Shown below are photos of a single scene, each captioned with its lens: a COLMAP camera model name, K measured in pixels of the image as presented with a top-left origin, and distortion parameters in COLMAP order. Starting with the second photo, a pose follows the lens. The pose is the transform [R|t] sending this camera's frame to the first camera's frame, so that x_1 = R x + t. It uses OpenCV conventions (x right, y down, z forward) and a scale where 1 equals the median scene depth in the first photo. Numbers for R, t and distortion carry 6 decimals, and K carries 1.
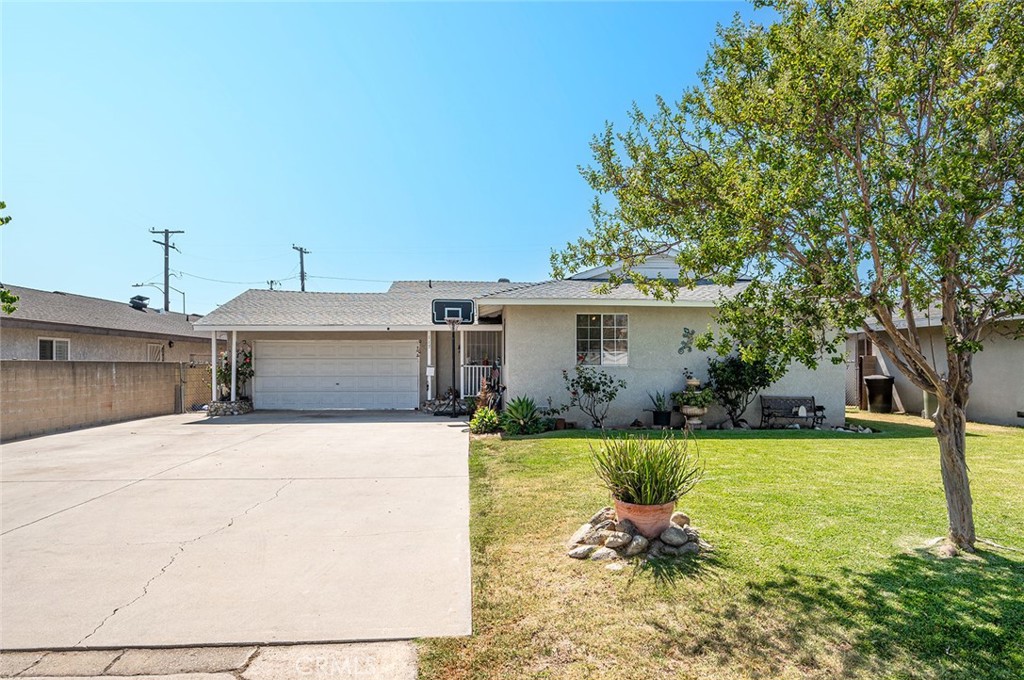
lens RADIAL K [[600.8, 0, 507.9], [0, 600.8, 344.6], [0, 0, 1]] dist [0.000784, -0.005544]
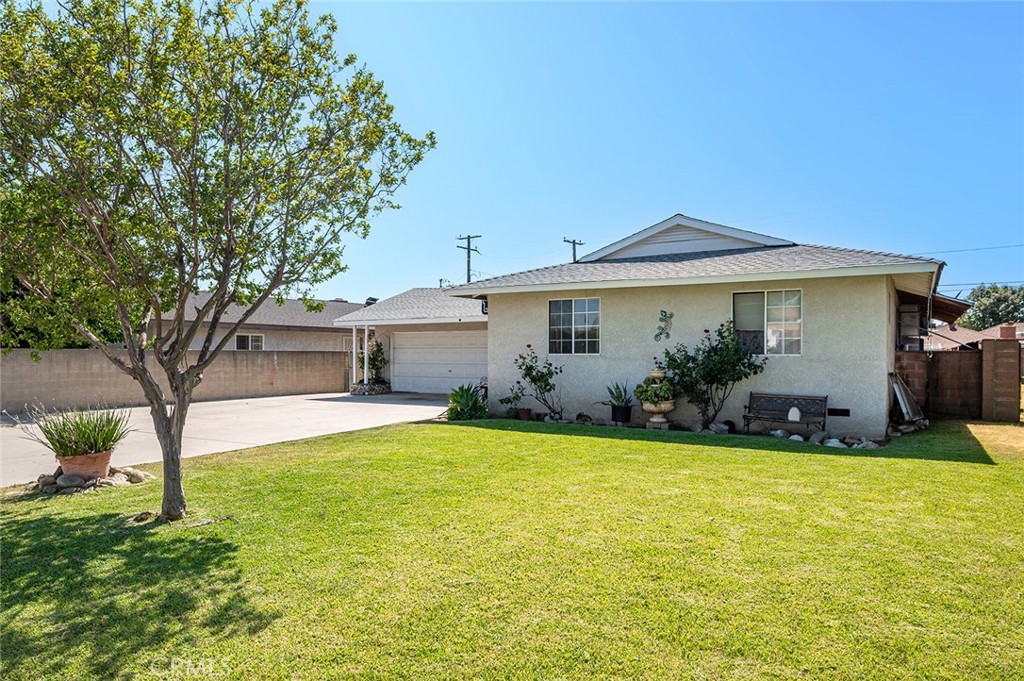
lens RADIAL K [[632.9, 0, 505.1], [0, 632.9, 343.5], [0, 0, 1]] dist [0.001739, 0.003719]
pose [[0.836864, -0.007308, -0.547362, 0.549327], [0.016072, 0.999808, 0.011223, 0.004914], [0.547175, -0.018189, 0.836821, 0.107584]]
